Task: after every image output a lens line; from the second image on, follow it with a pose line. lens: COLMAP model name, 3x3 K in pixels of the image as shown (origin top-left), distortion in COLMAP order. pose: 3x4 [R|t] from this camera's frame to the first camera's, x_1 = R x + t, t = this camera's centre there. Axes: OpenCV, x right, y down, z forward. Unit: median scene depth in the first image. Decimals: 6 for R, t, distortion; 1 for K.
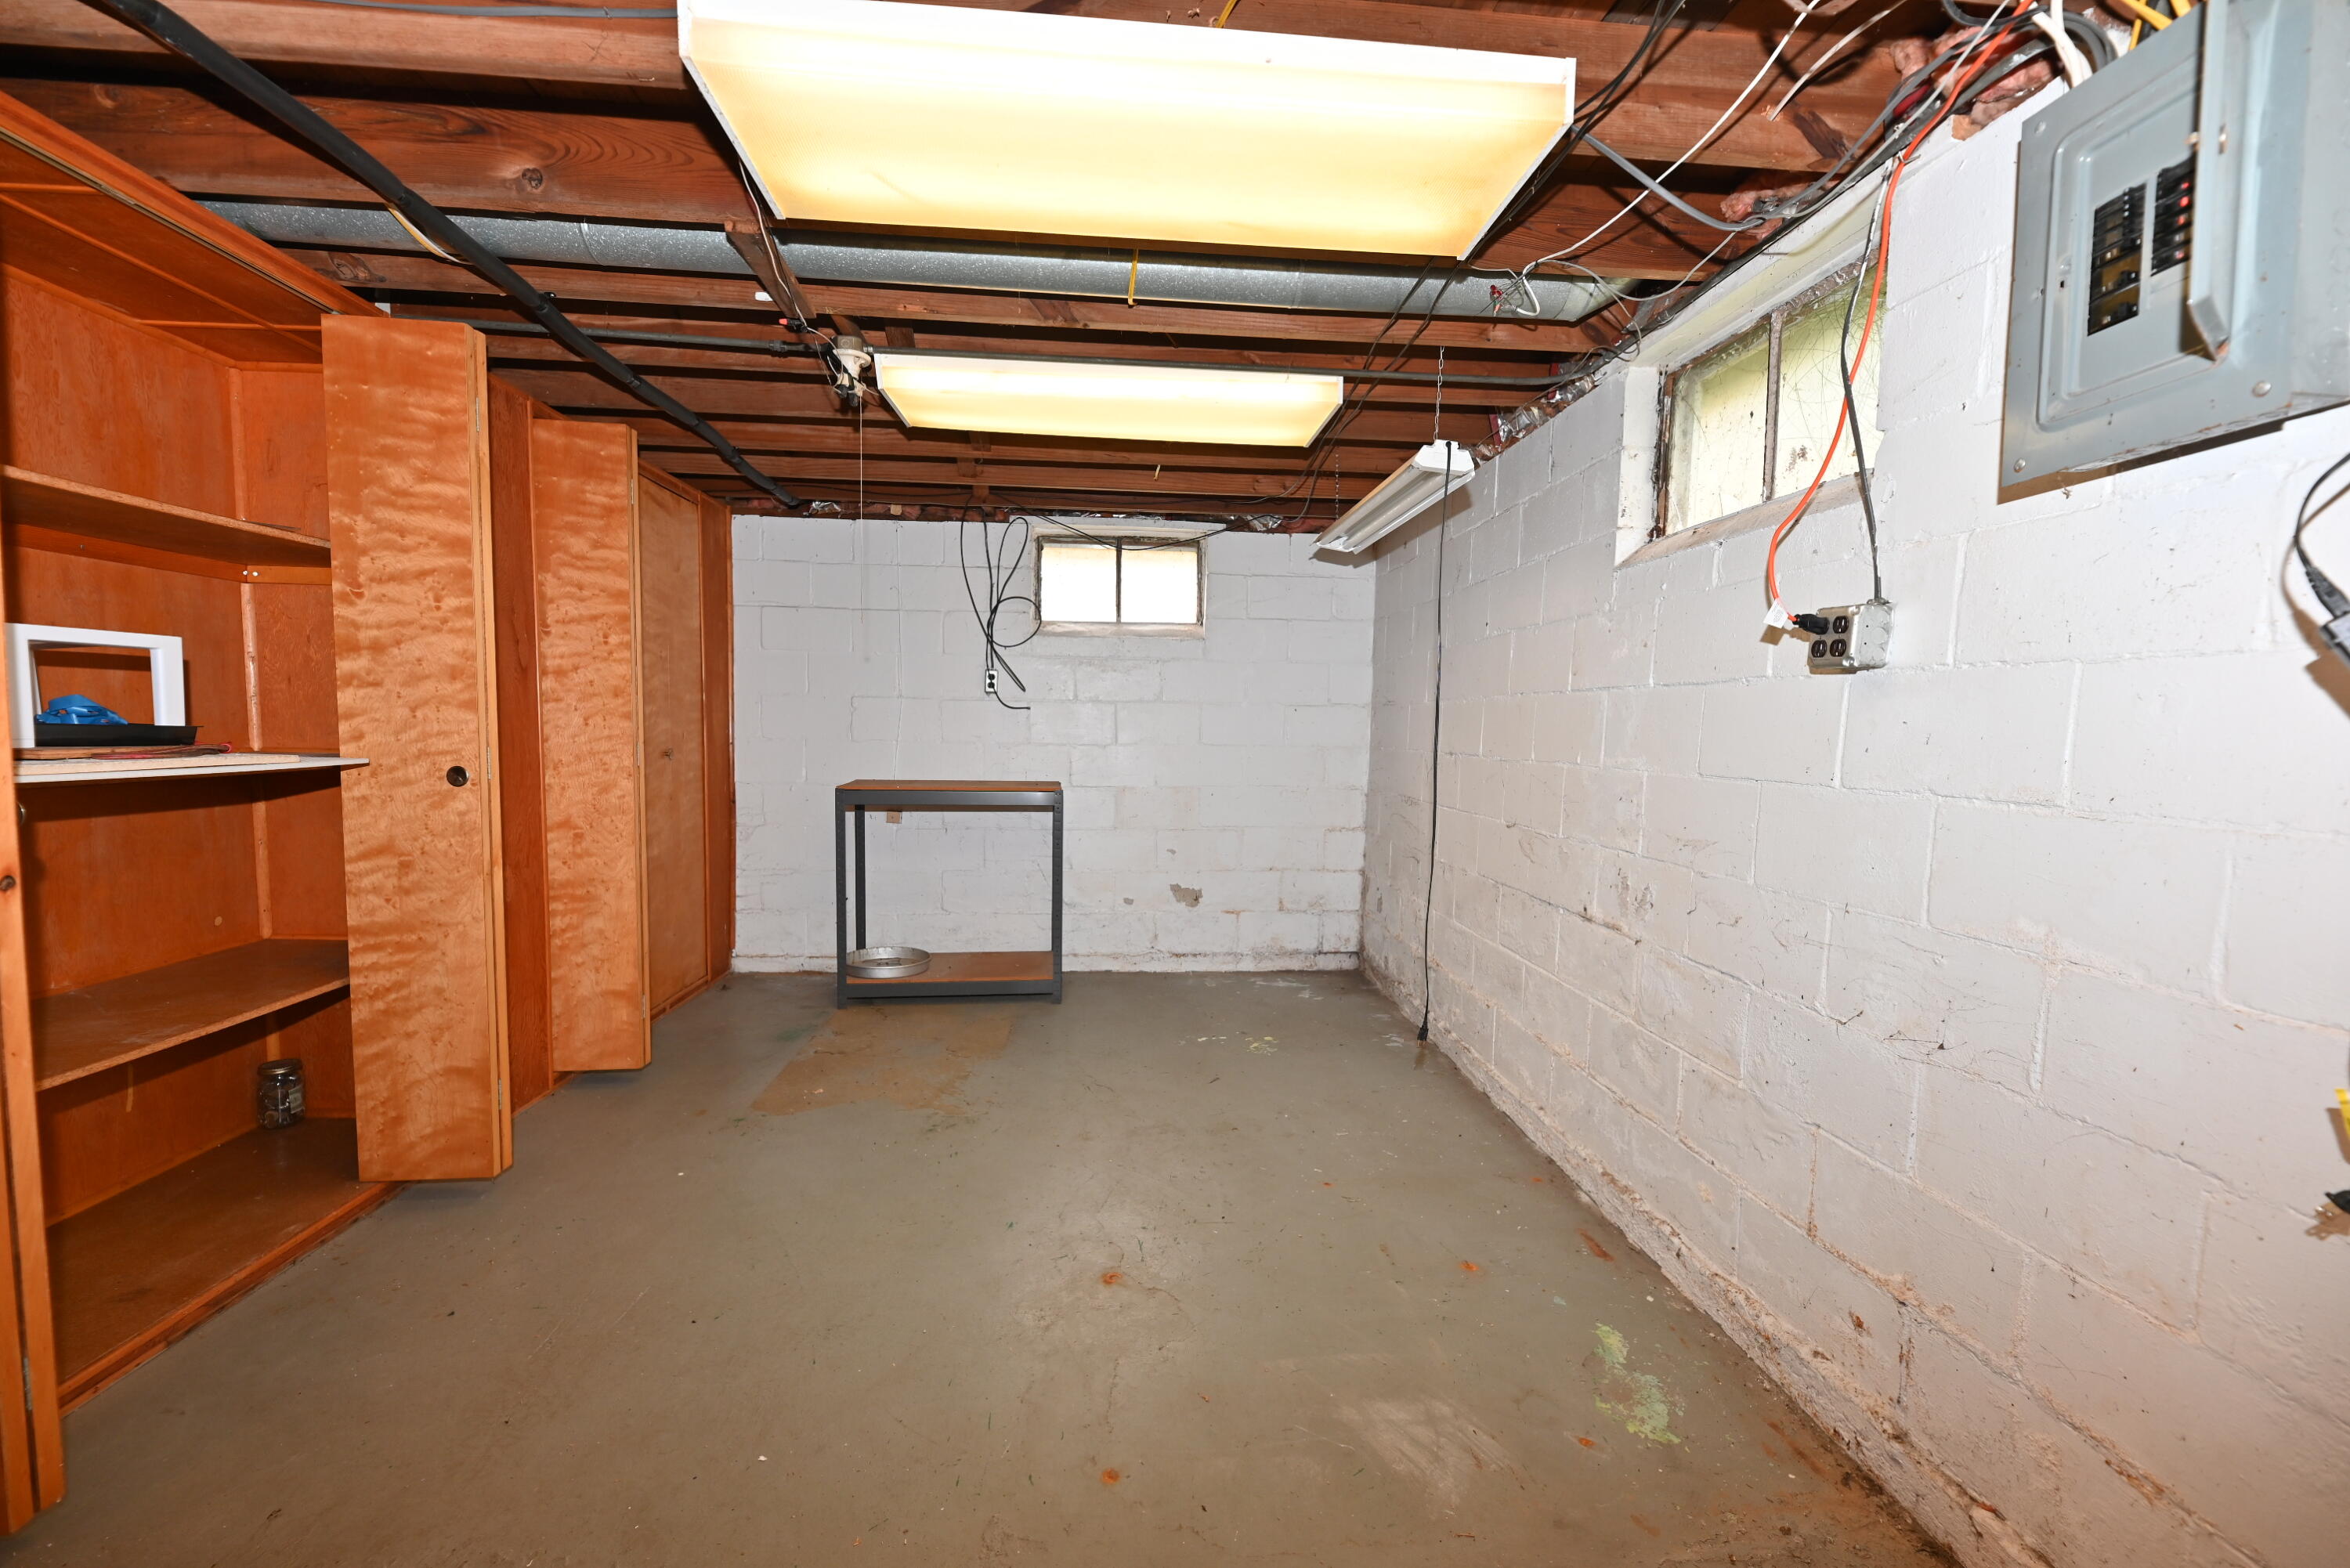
lens RADIAL K [[975.3, 0, 1183.8], [0, 975.3, 781.4], [0, 0, 1]] dist [0.004760, -0.005012]
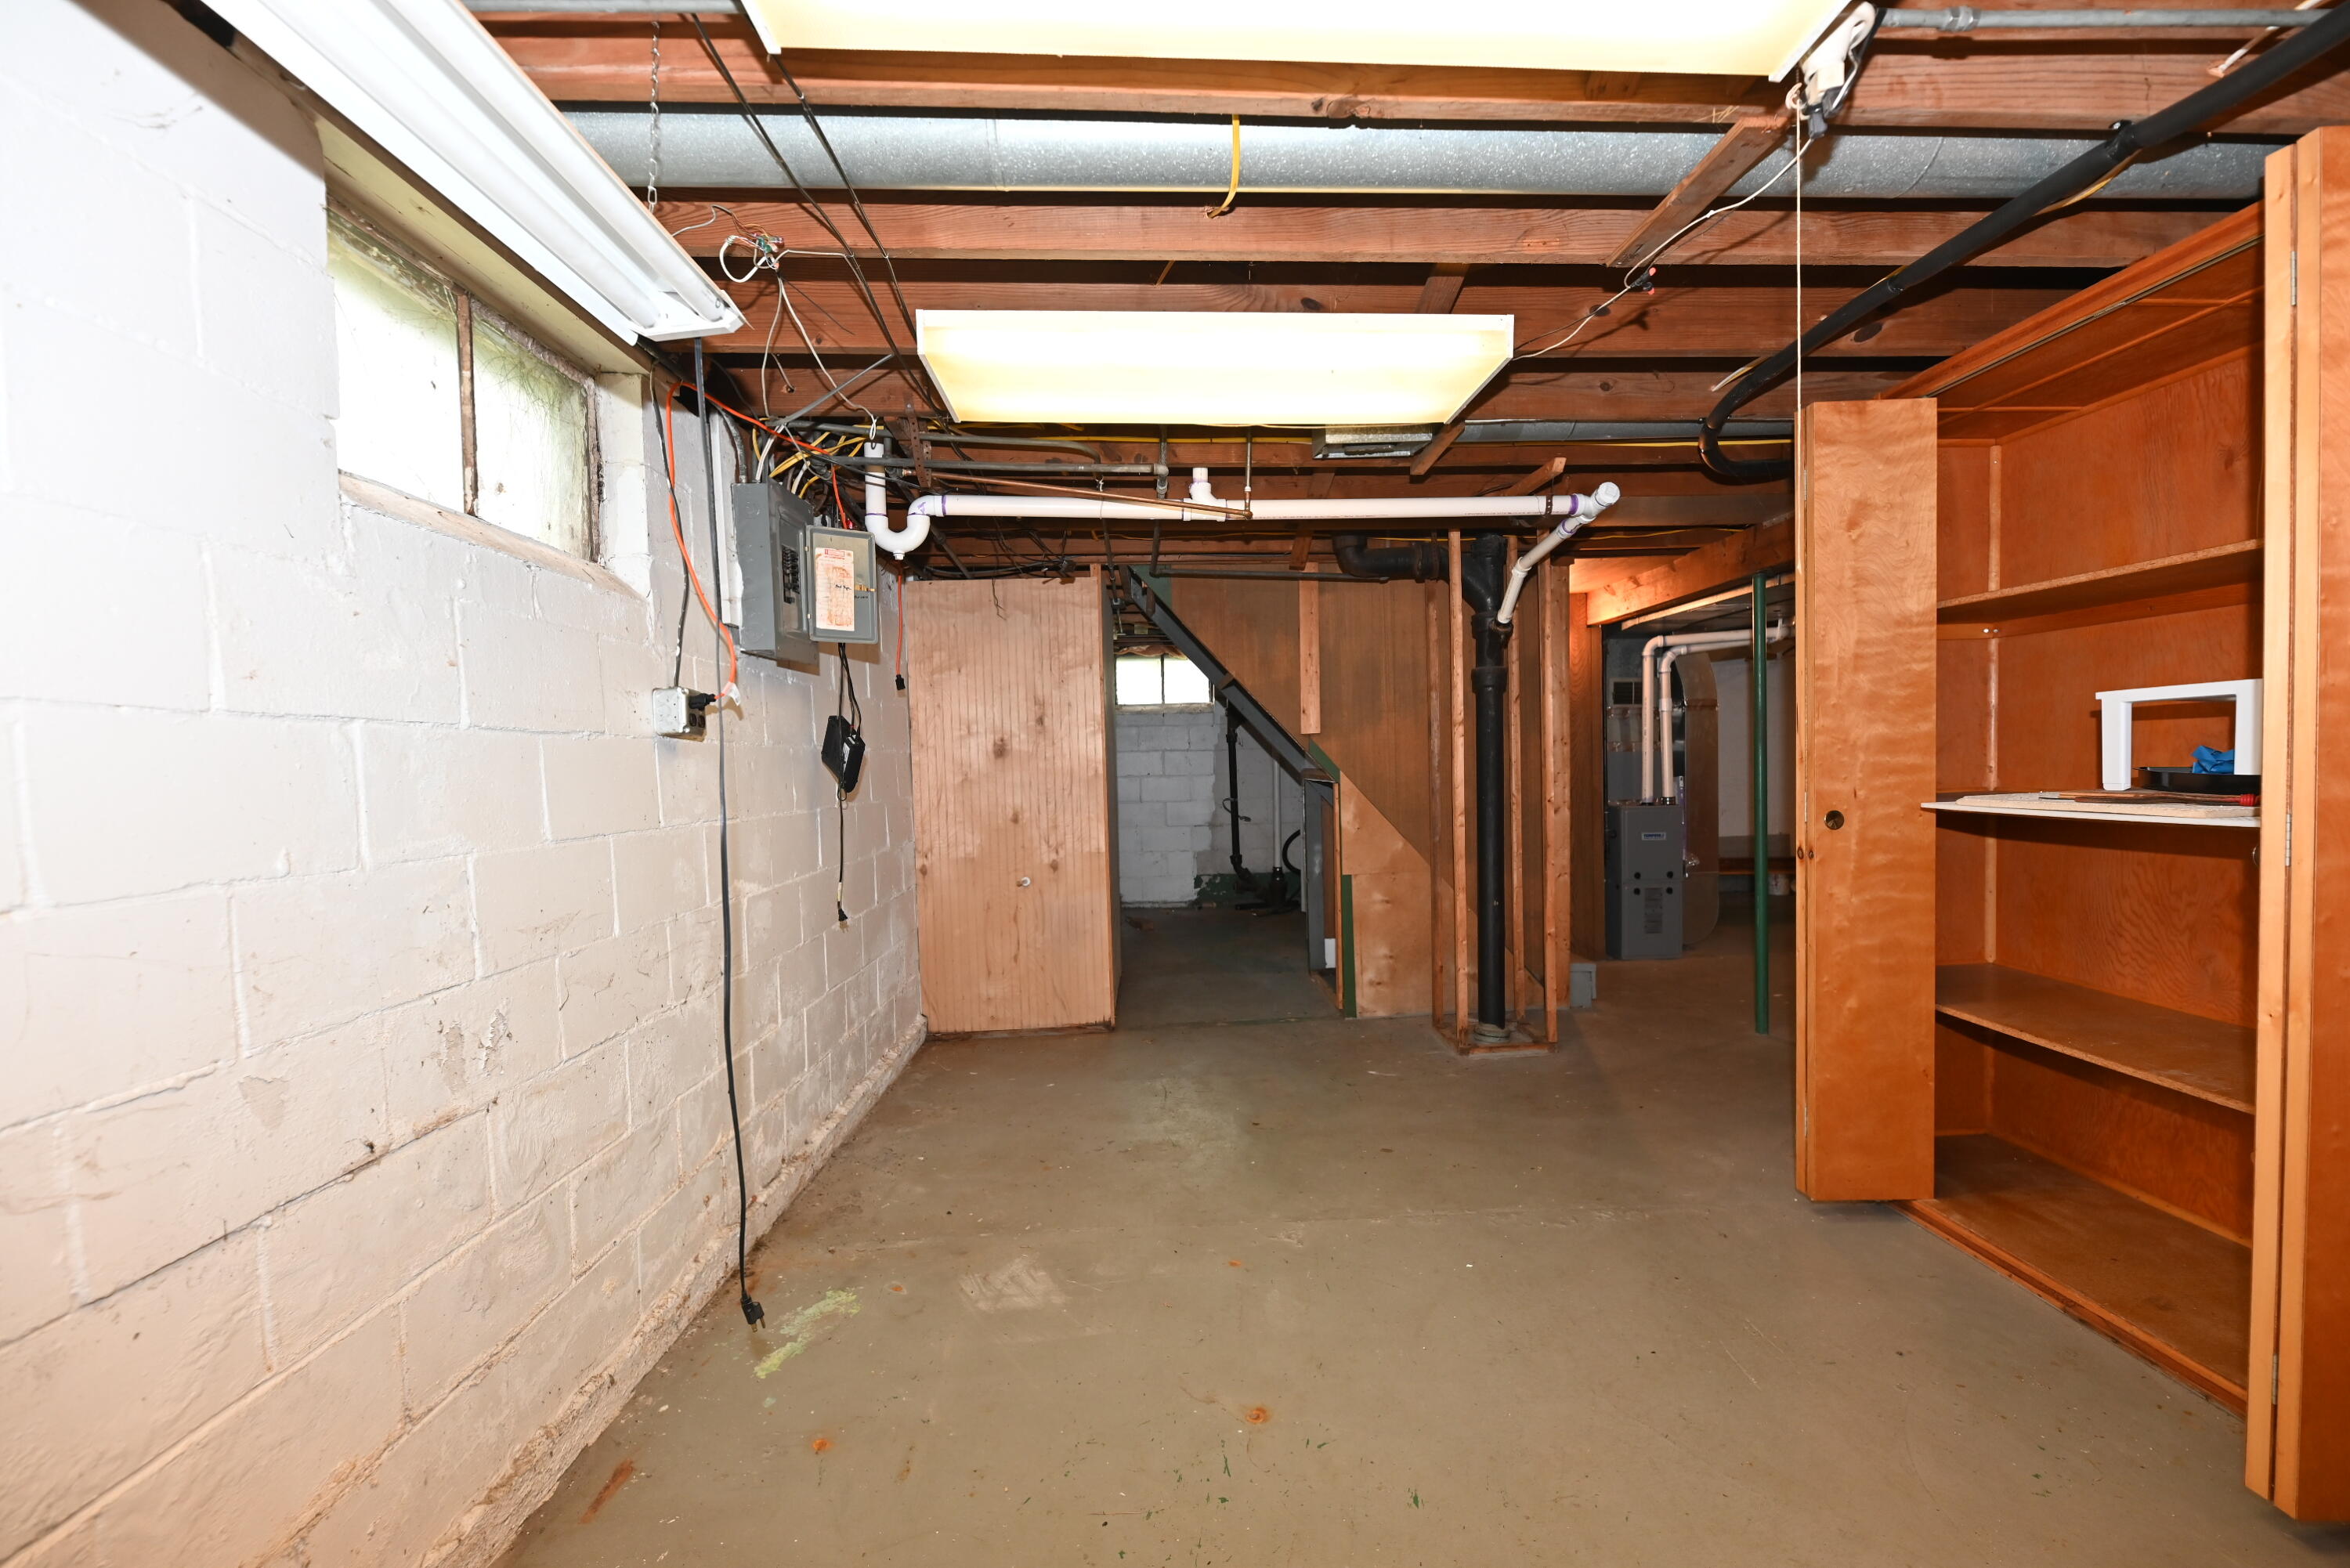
lens RADIAL K [[975.3, 0, 1178.7], [0, 975.3, 793.0], [0, 0, 1]] dist [0.004760, -0.005012]
pose [[-0.998260, 0.003644, 0.058858, -0.032744], [0.008991, 0.995825, 0.090841, -0.067445], [-0.058282, 0.091213, -0.994125, 1.014768]]
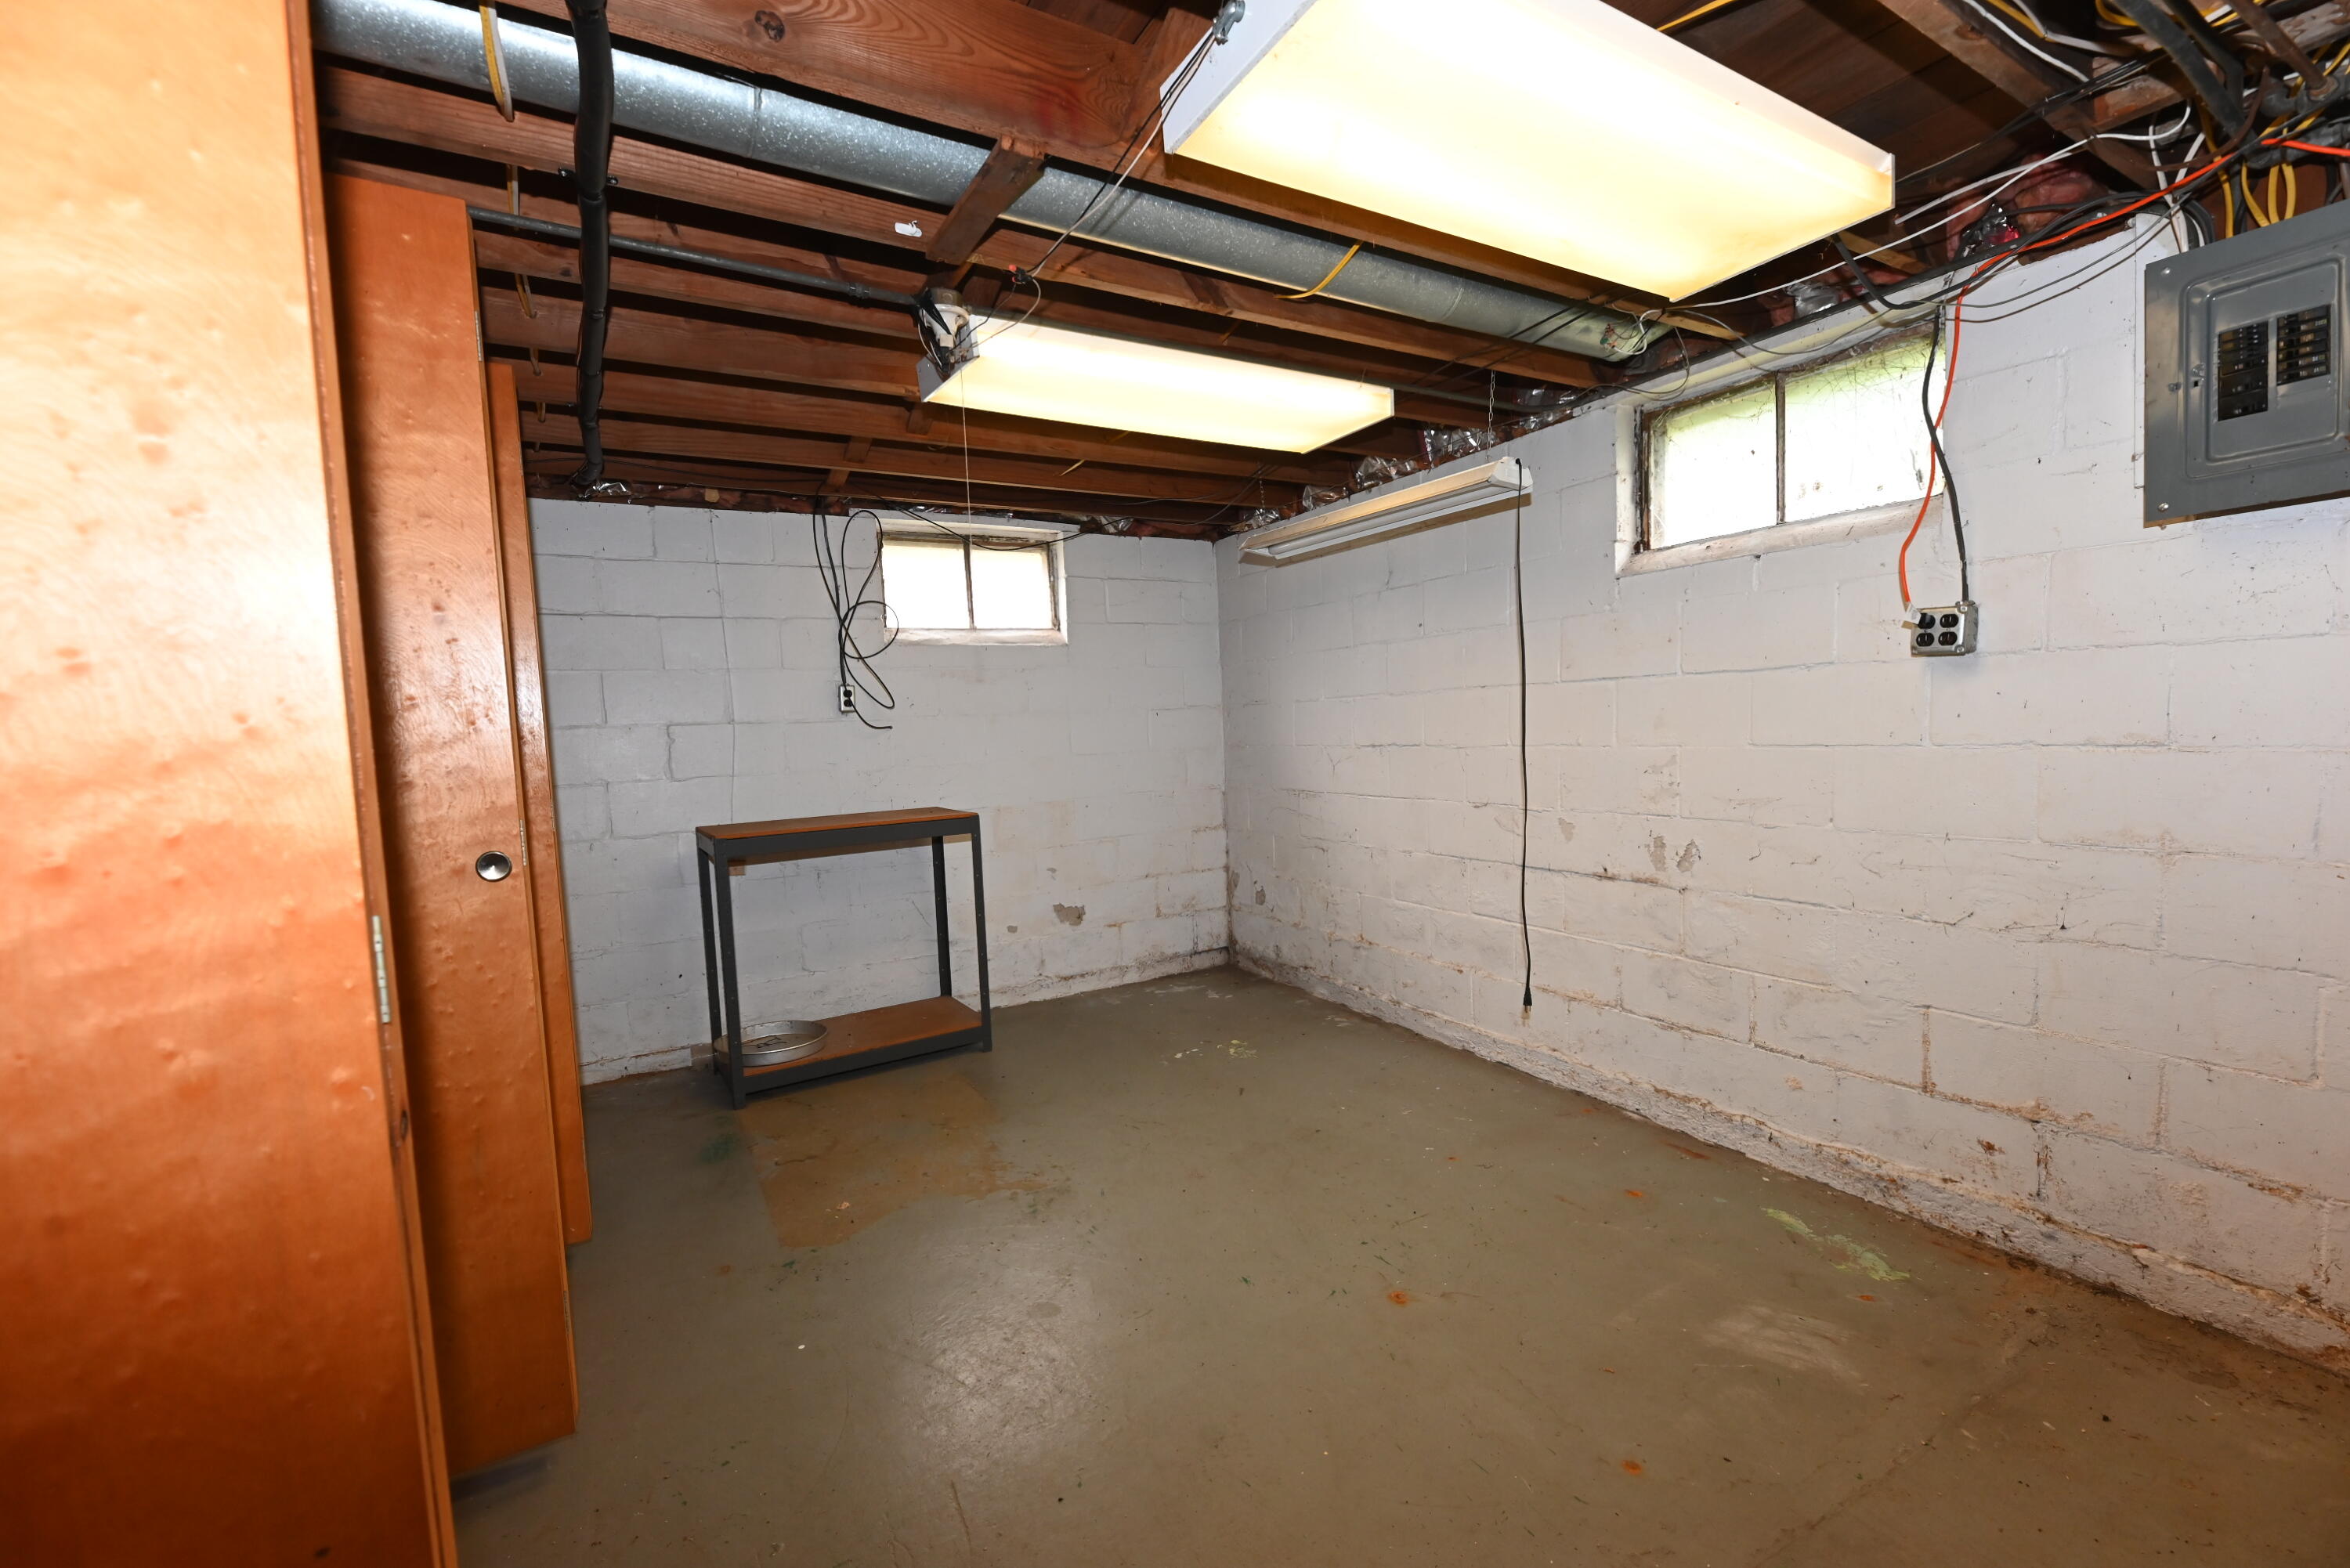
lens RADIAL K [[975.3, 0, 1189.6], [0, 975.3, 780.5], [0, 0, 1]] dist [0.004760, -0.005012]
pose [[0.903514, -0.079003, 0.421214, -0.354570], [0.081163, 0.996618, 0.012831, -0.020049], [-0.420803, 0.022594, 0.906870, 0.106819]]
